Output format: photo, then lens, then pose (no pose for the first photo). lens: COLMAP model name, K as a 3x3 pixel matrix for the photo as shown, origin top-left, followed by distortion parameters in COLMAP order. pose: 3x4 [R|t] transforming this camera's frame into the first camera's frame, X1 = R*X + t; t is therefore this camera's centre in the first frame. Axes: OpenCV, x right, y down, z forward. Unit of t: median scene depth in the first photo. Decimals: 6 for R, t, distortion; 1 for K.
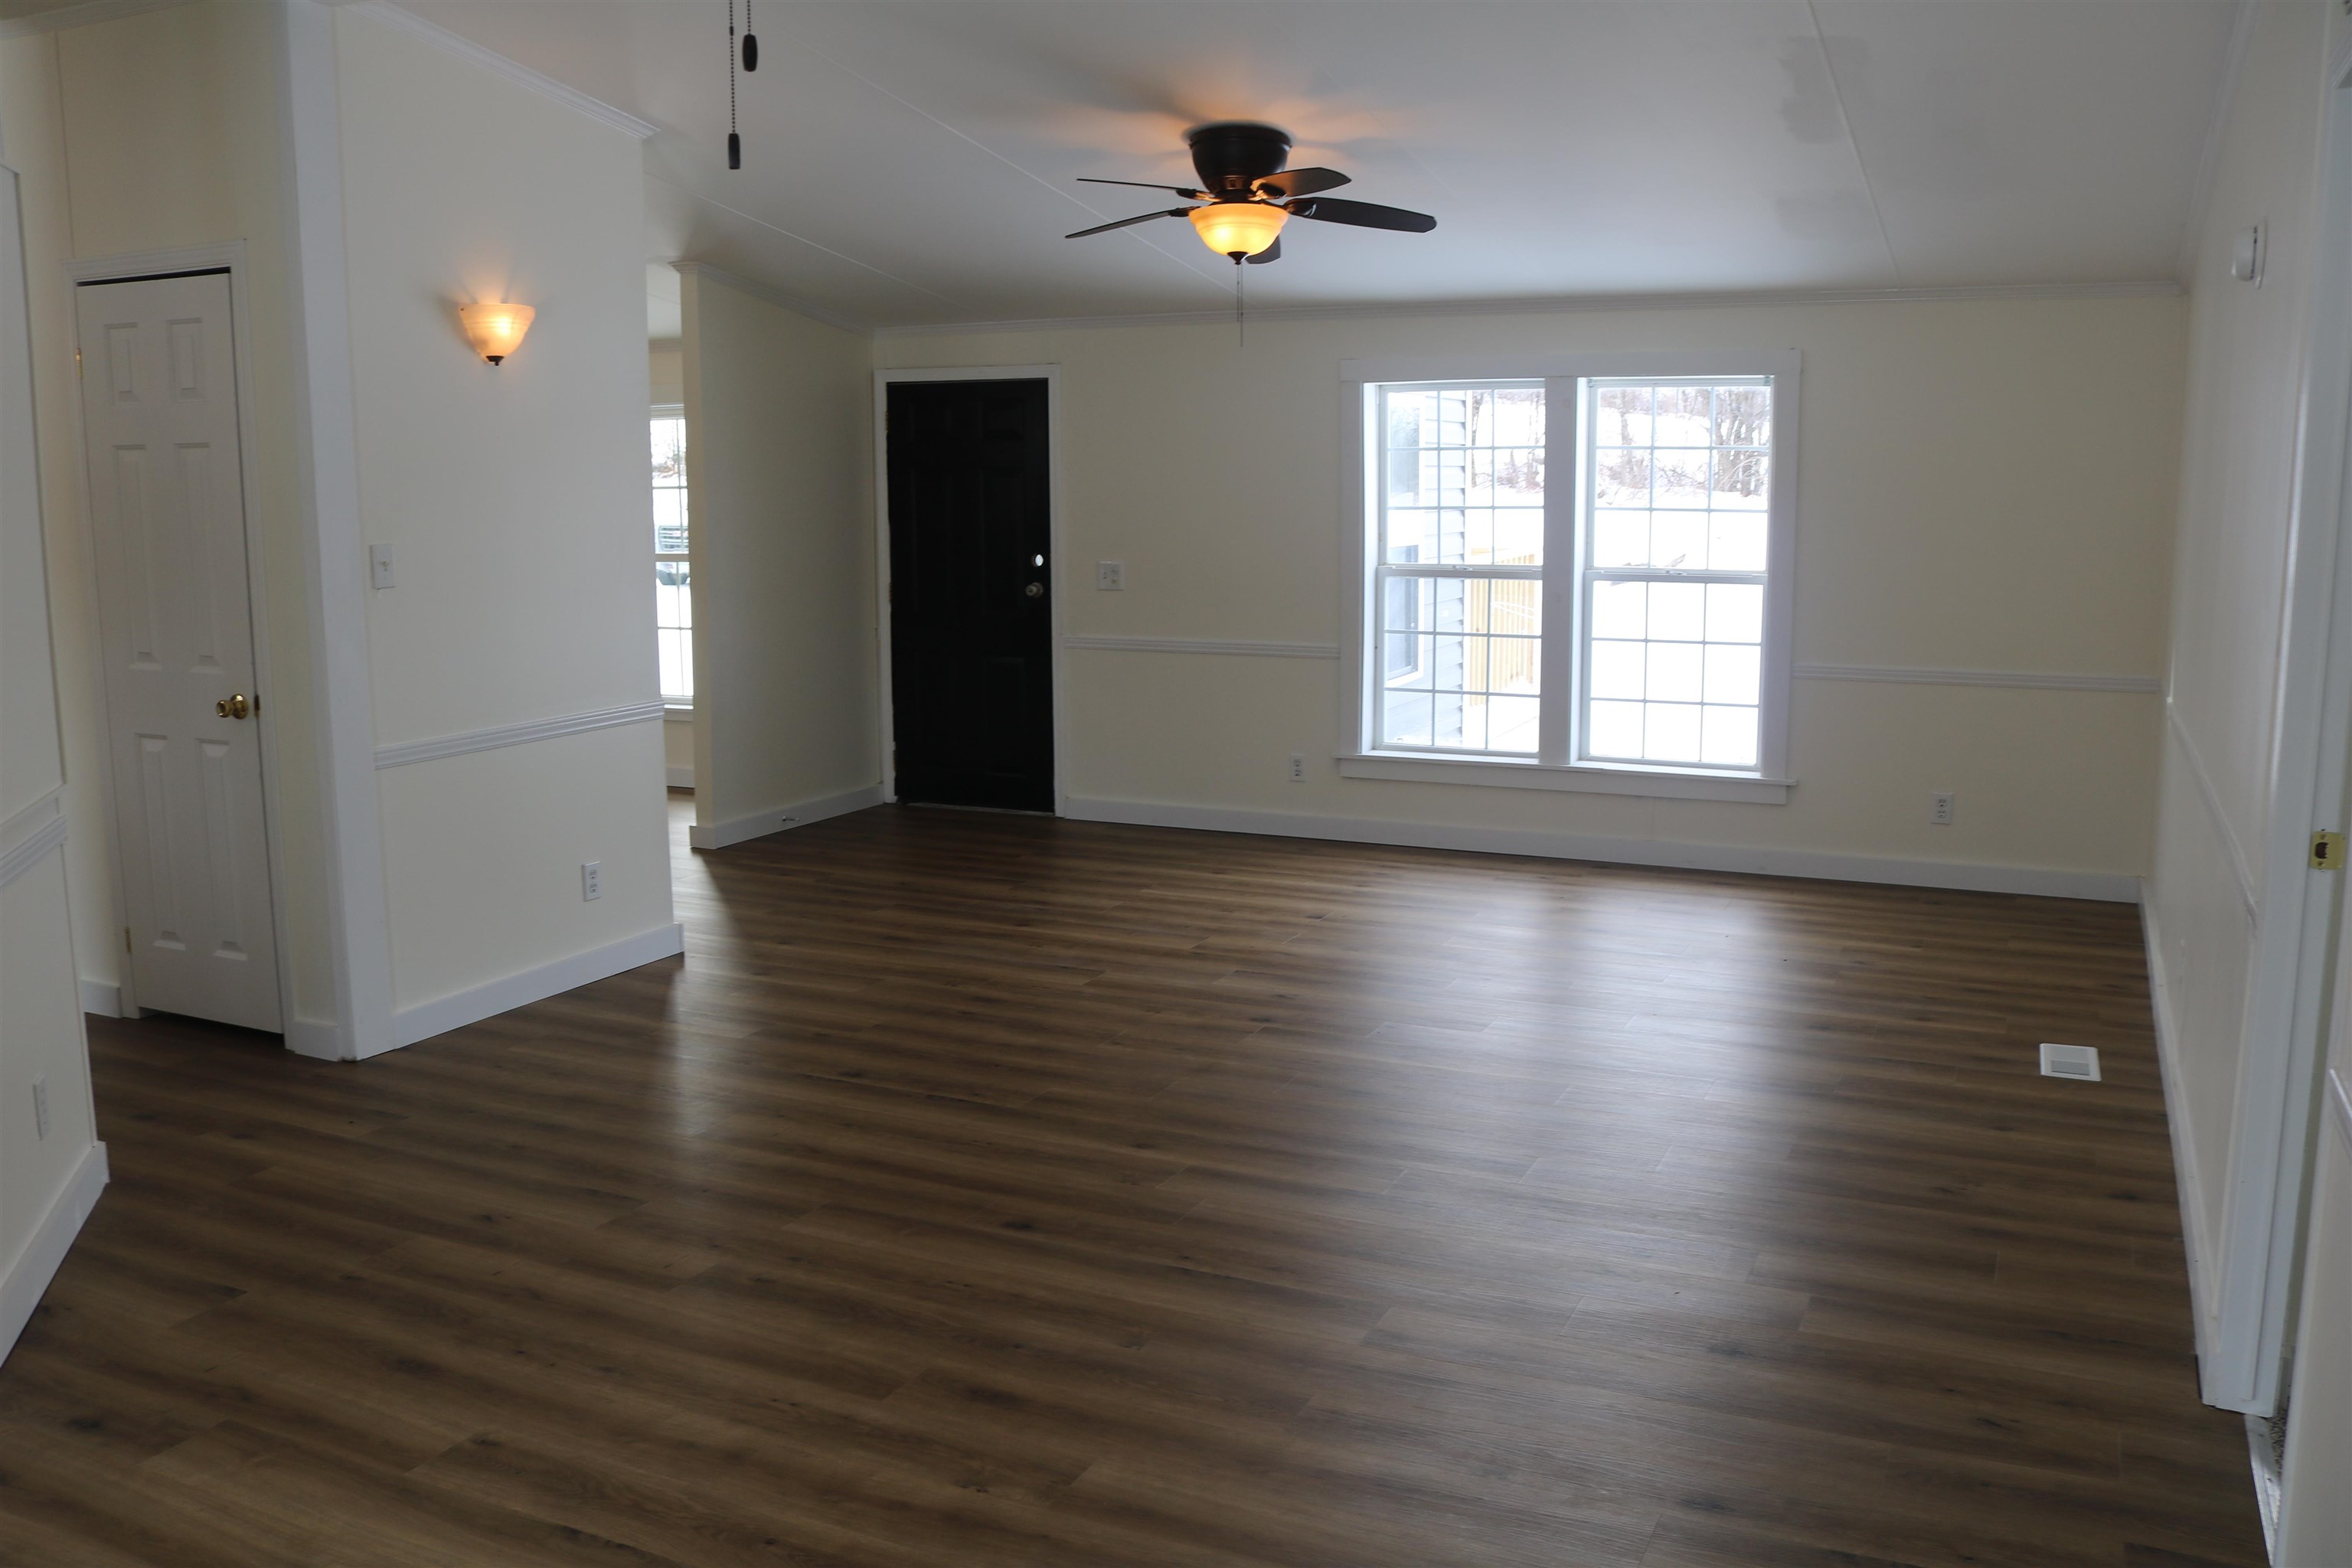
lens RADIAL K [[1950.6, 0, 1156.1], [0, 1950.6, 790.5], [0, 0, 1]] dist [-0.169298, 0.141117]
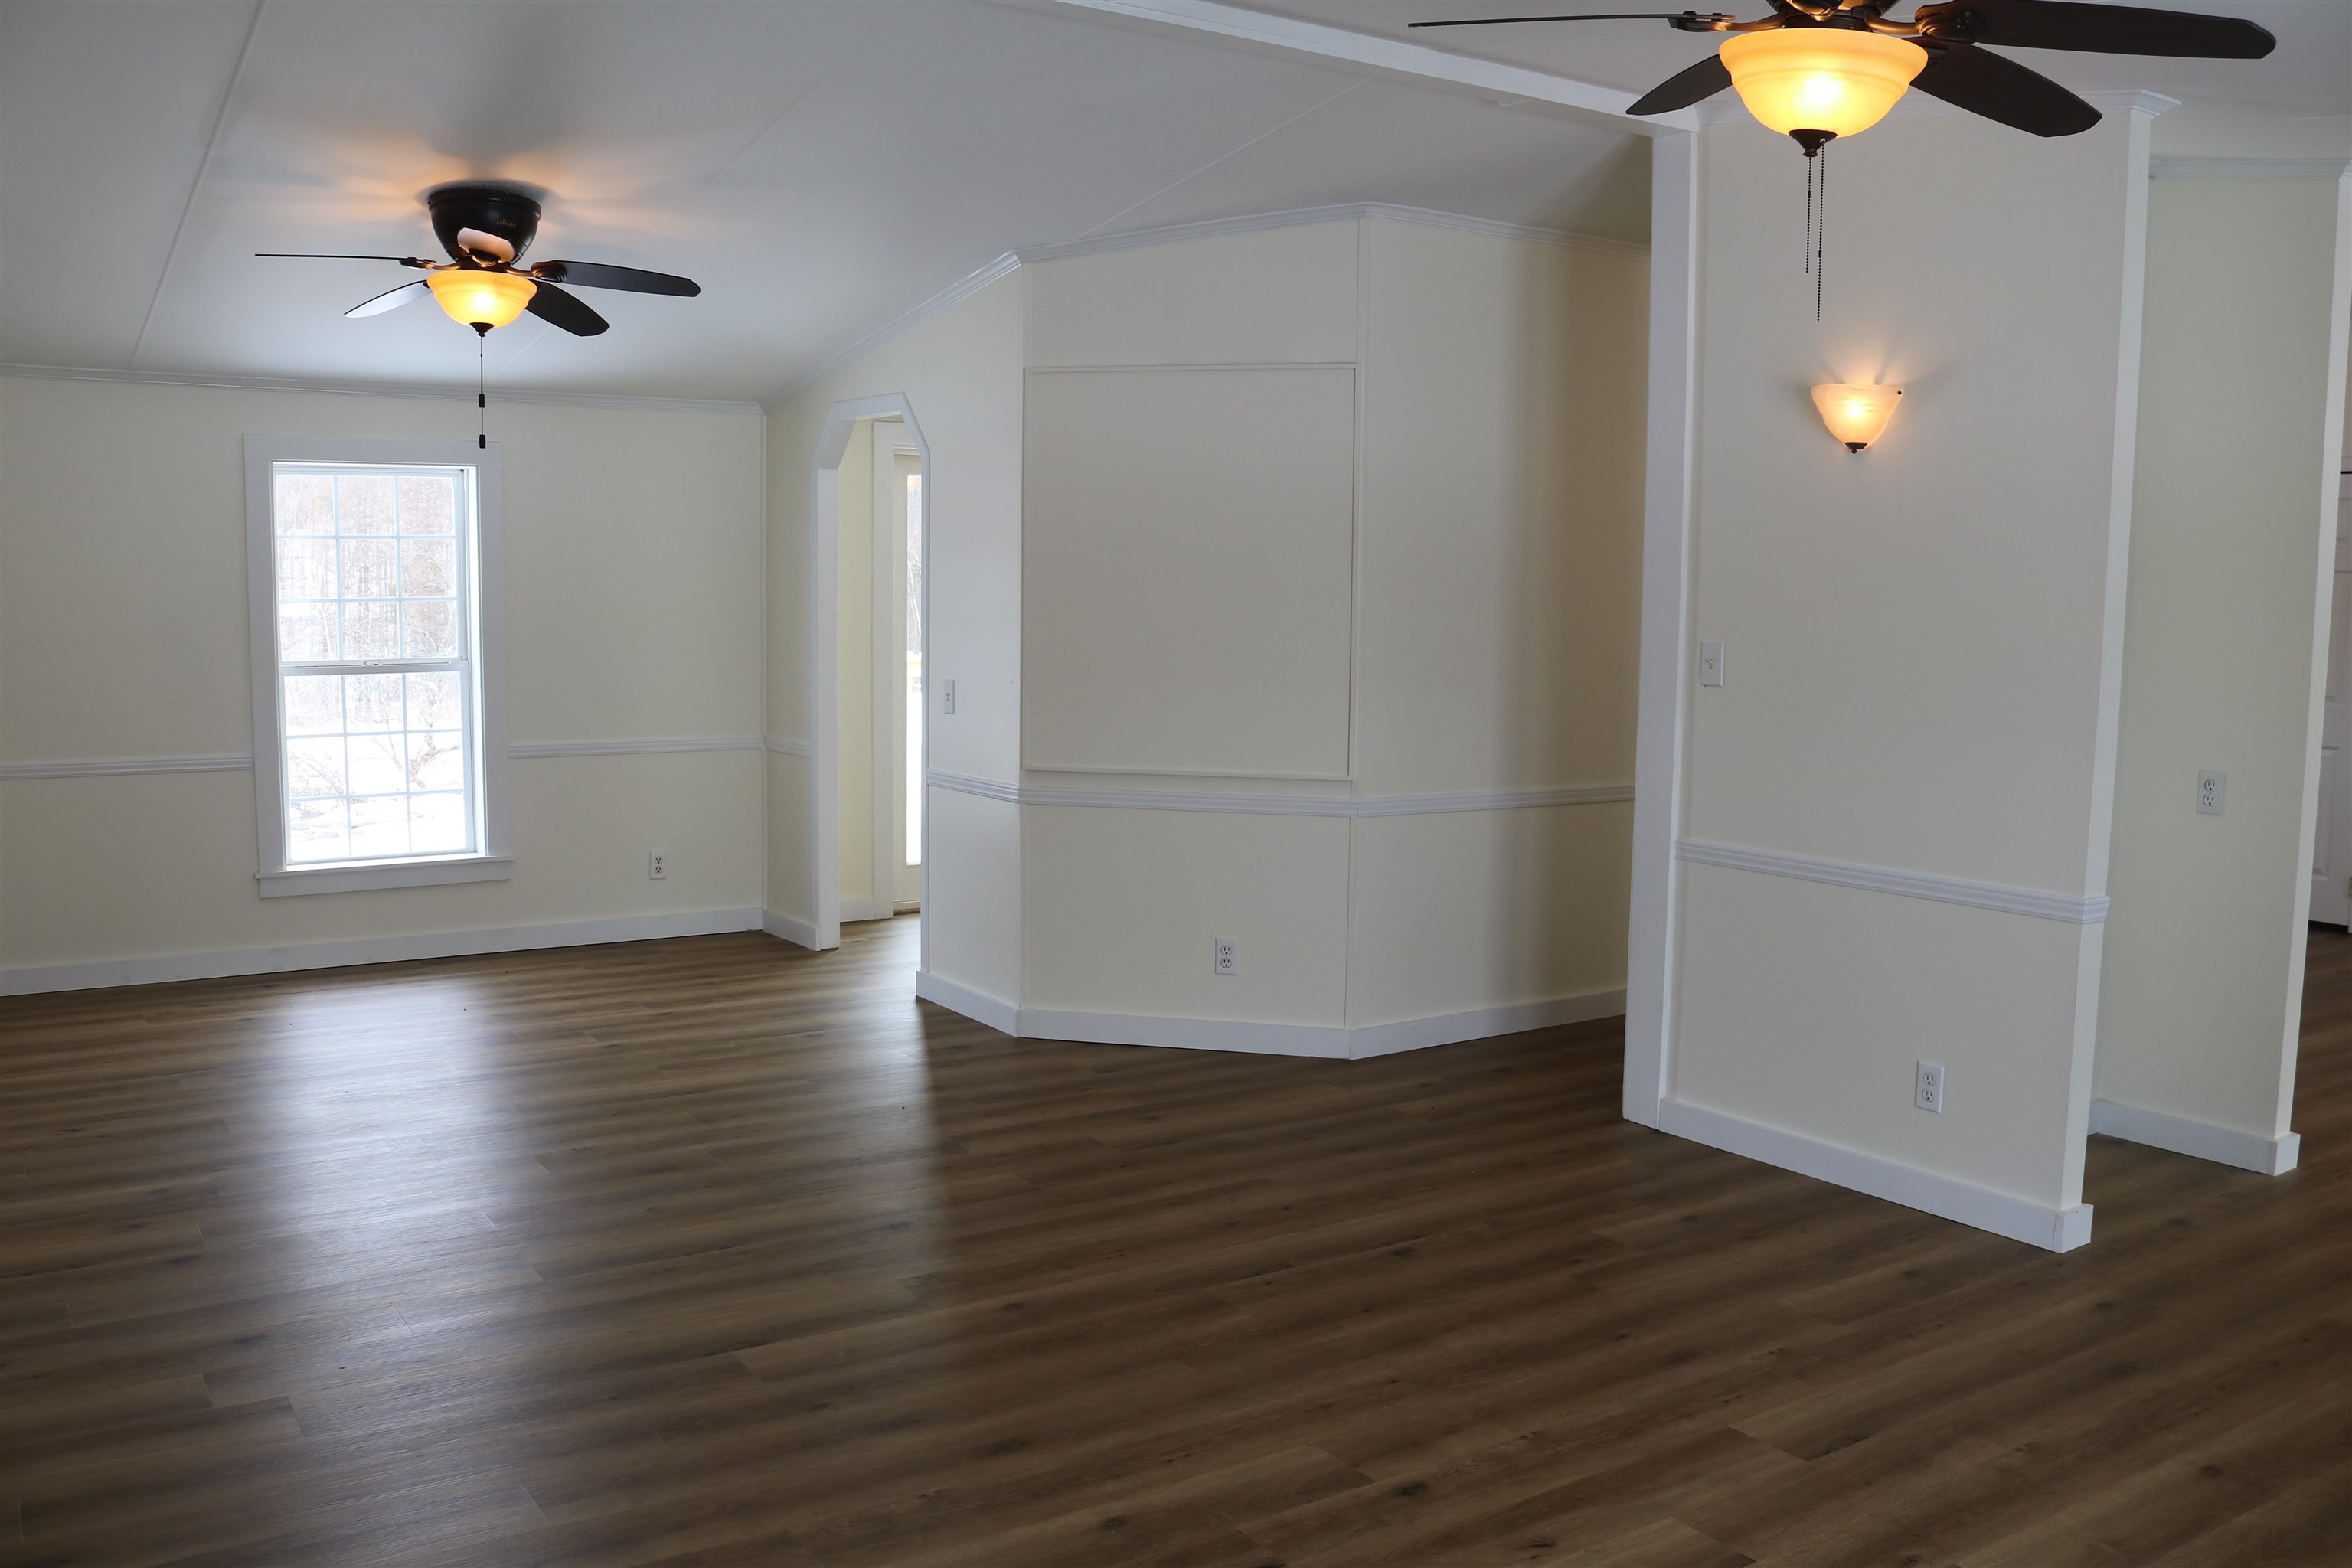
lens RADIAL K [[1950.6, 0, 1156.1], [0, 1950.6, 790.5], [0, 0, 1]] dist [-0.169298, 0.141117]
pose [[-0.513334, 0.091546, -0.853292, 0.688696], [-0.149437, 0.969569, 0.193921, -0.229970], [0.845078, 0.227060, -0.484032, 1.402378]]
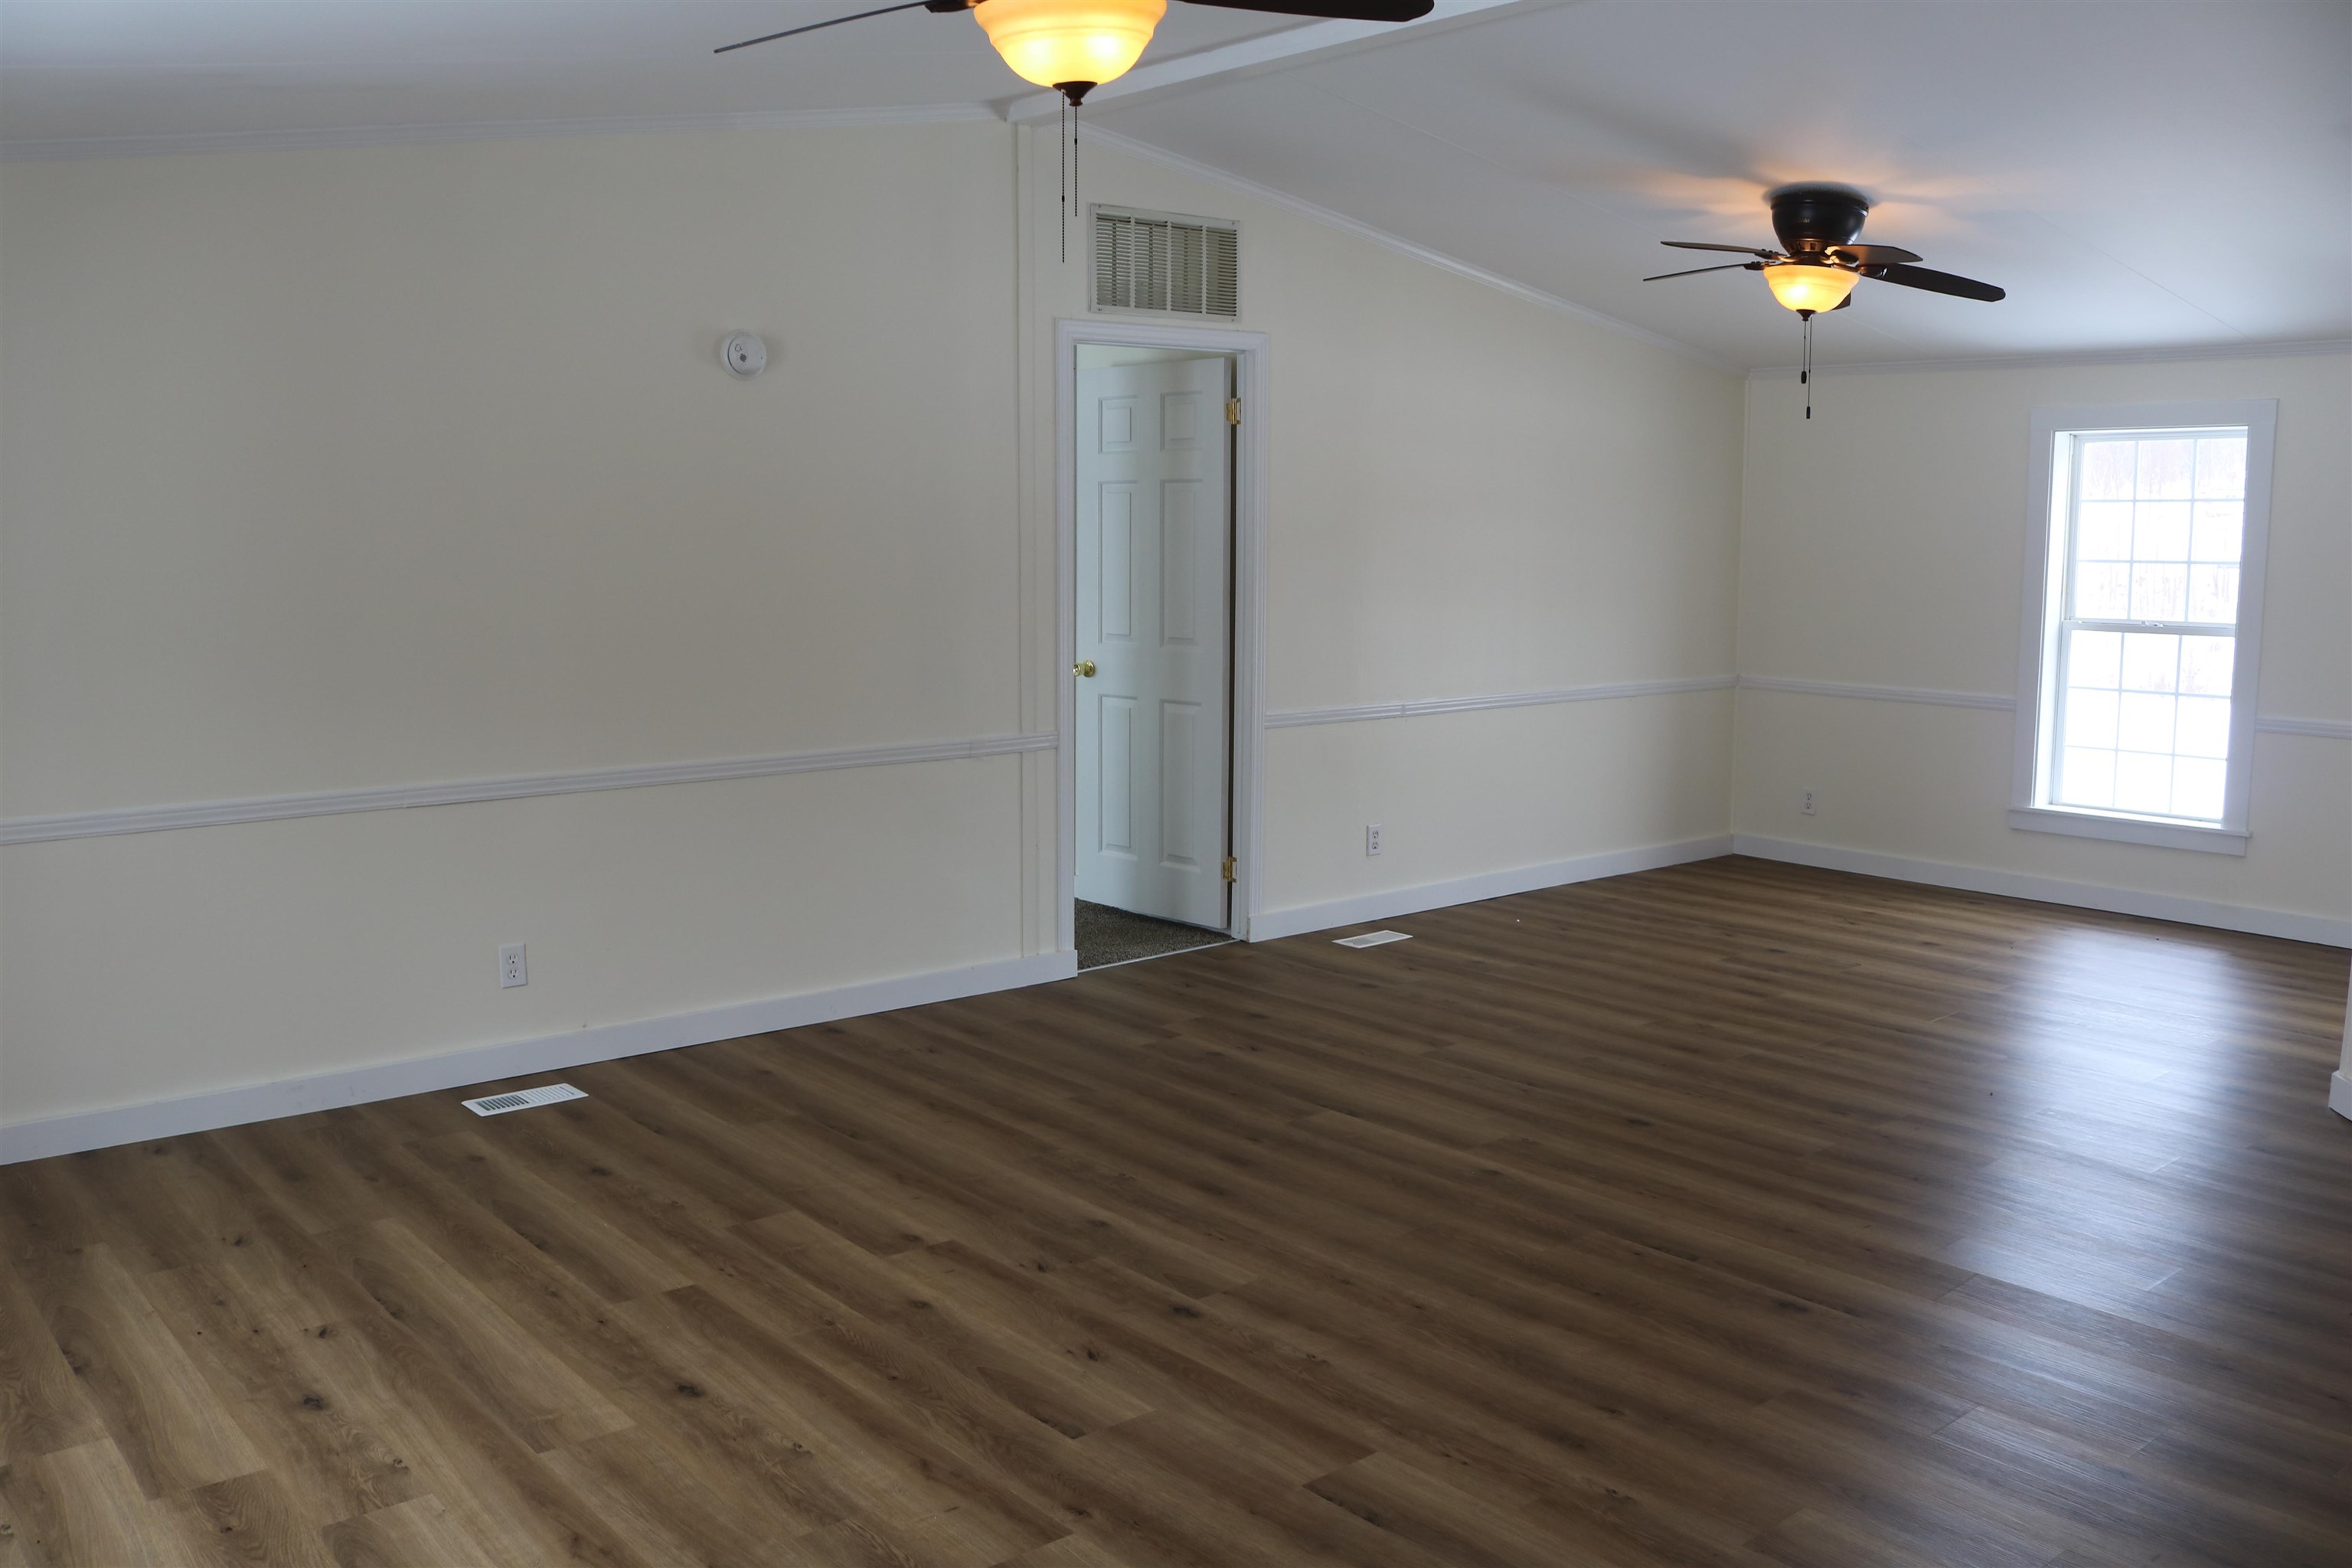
lens RADIAL K [[1950.6, 0, 1156.1], [0, 1950.6, 790.5], [0, 0, 1]] dist [-0.169298, 0.141117]
pose [[-0.909662, -0.056037, 0.411551, -0.246803], [0.066922, 0.958137, 0.278378, -0.296615], [-0.409922, 0.280771, -0.867831, 1.850182]]
